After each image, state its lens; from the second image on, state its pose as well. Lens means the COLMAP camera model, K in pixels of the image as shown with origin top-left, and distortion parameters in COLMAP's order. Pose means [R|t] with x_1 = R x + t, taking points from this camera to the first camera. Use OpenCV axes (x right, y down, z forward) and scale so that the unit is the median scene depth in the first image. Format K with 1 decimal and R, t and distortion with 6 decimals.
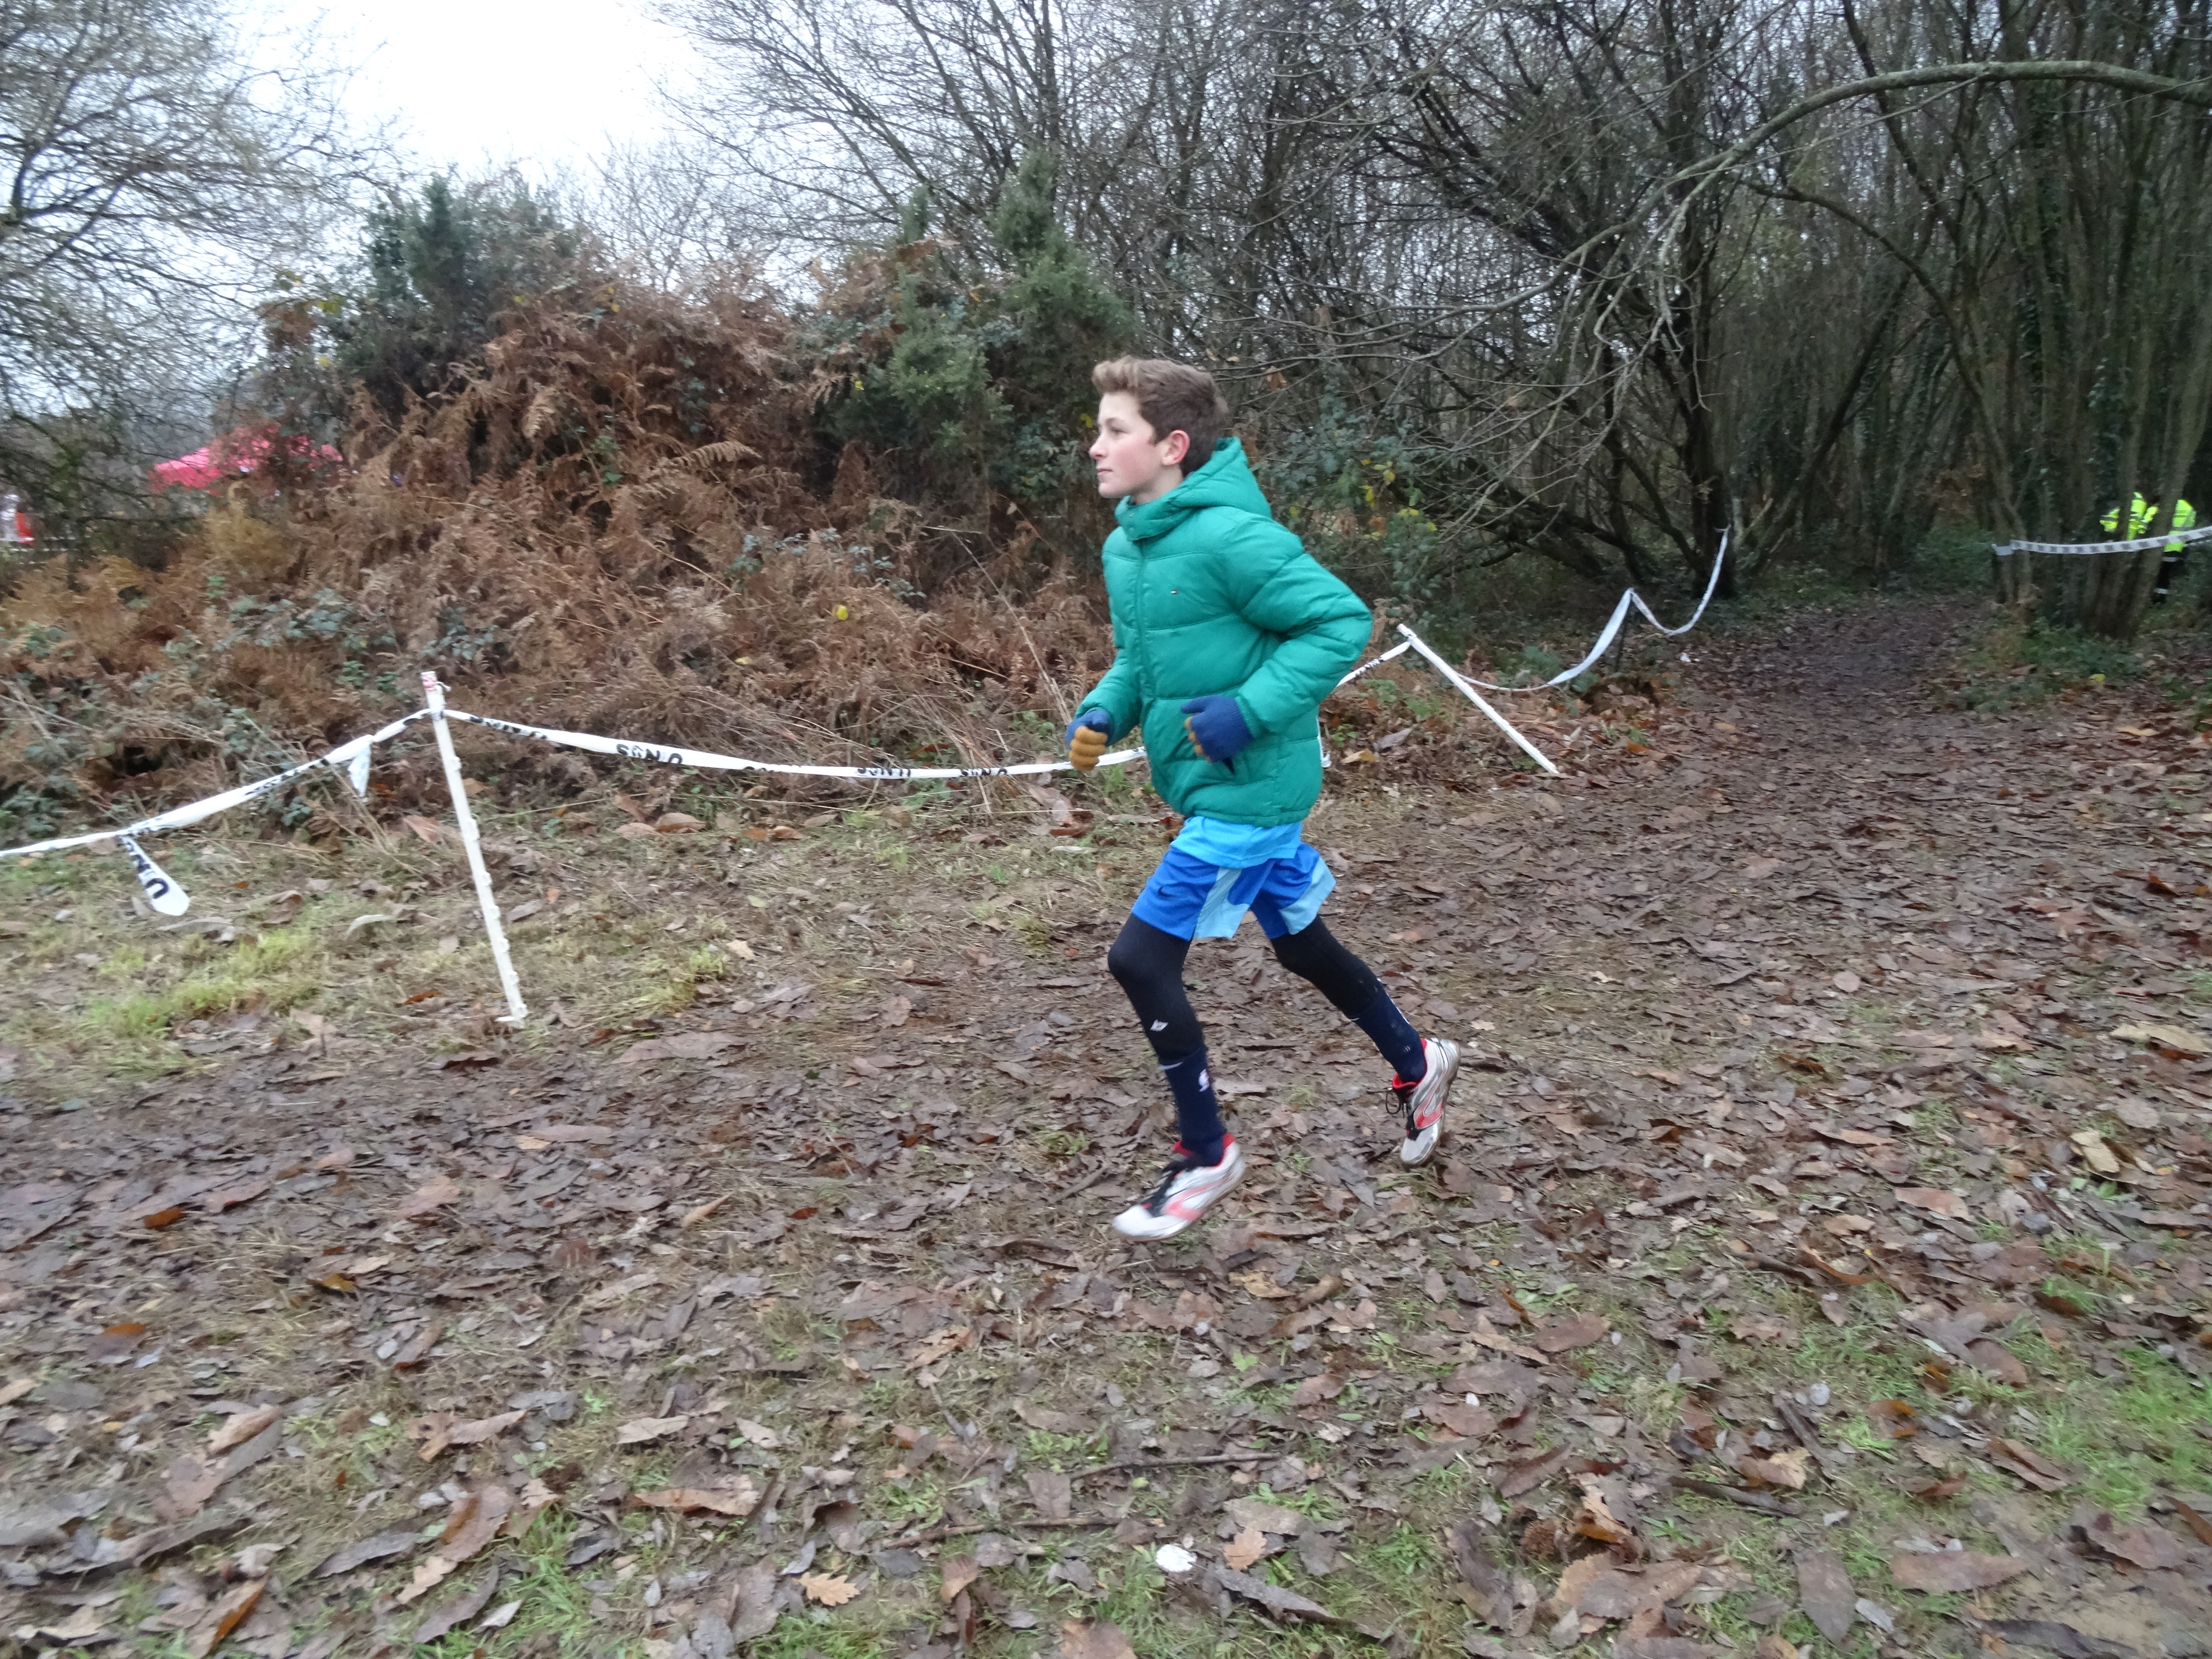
lens RADIAL K [[1571.0, 0, 1118.9], [0, 1571.0, 830.2], [0, 0, 1]] dist [0.000308, -0.009301]
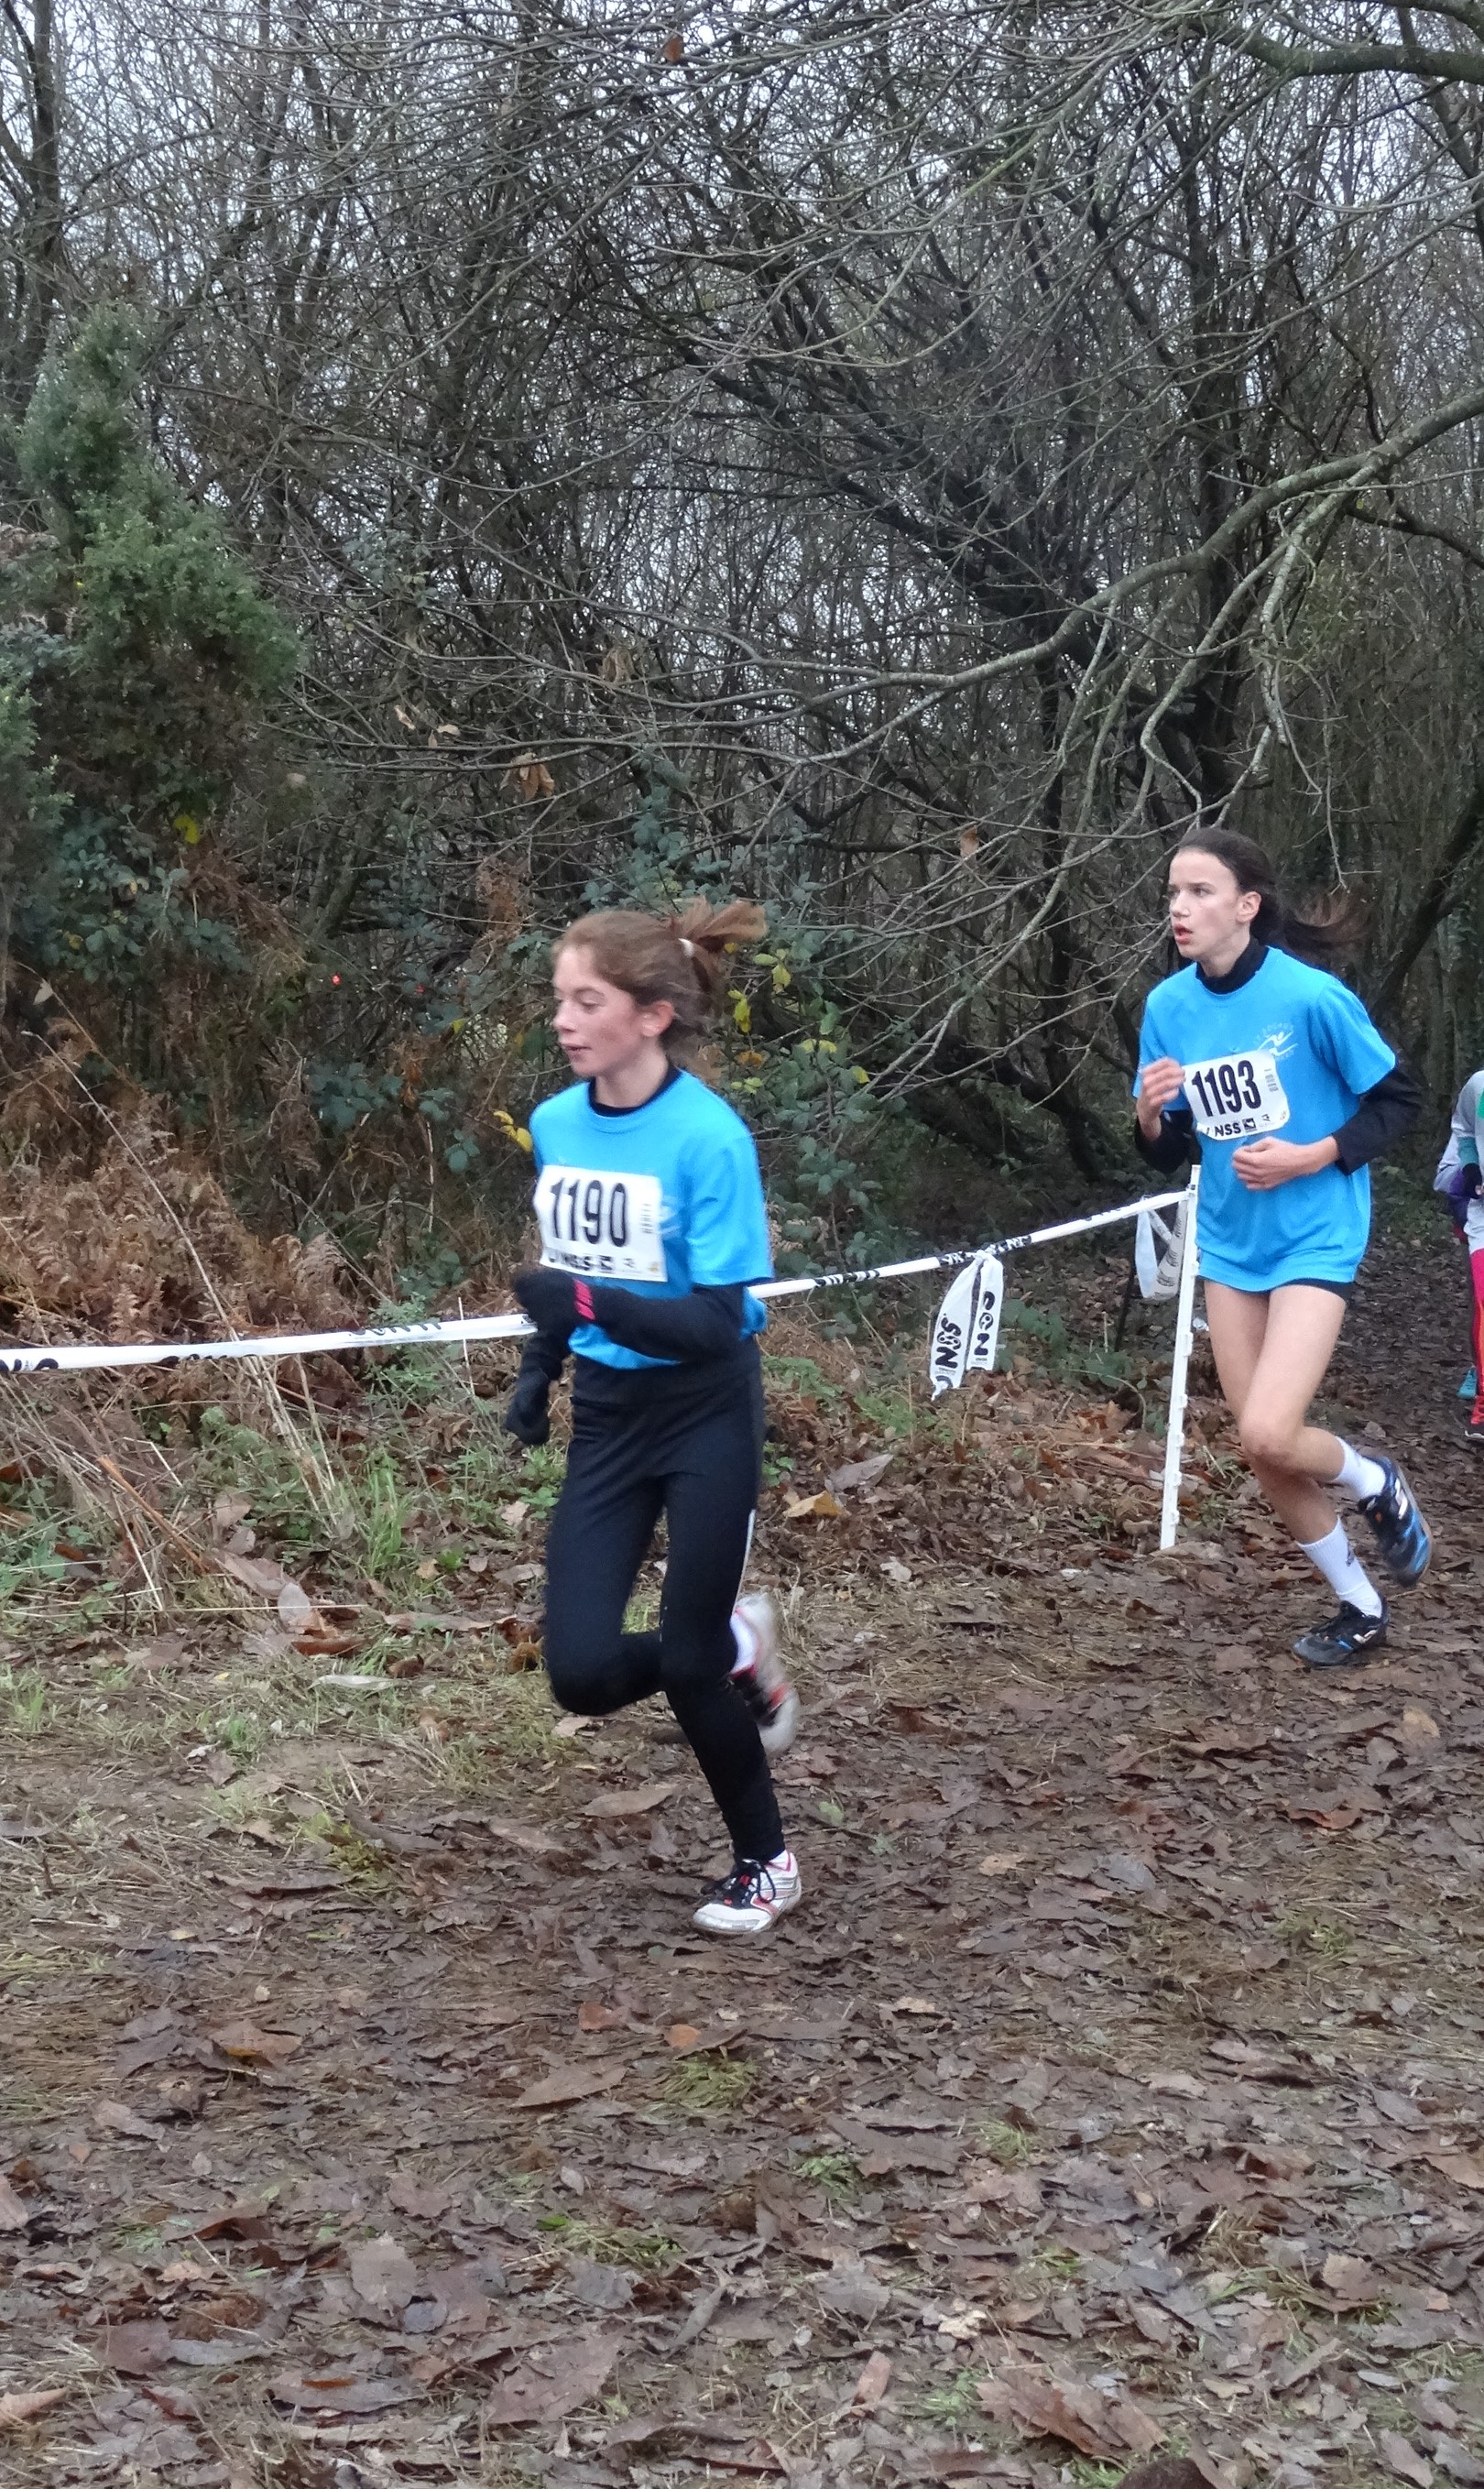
lens RADIAL K [[3176.8, 0, 797.3], [0, 3176.8, 1336.4], [0, 0, 1]] dist [0.007396, -0.045289]
pose [[0.962596, 0.030688, 0.269197, -0.165145], [-0.005808, 0.995673, -0.092739, -0.004565], [-0.270878, 0.087707, 0.958610, -0.043168]]
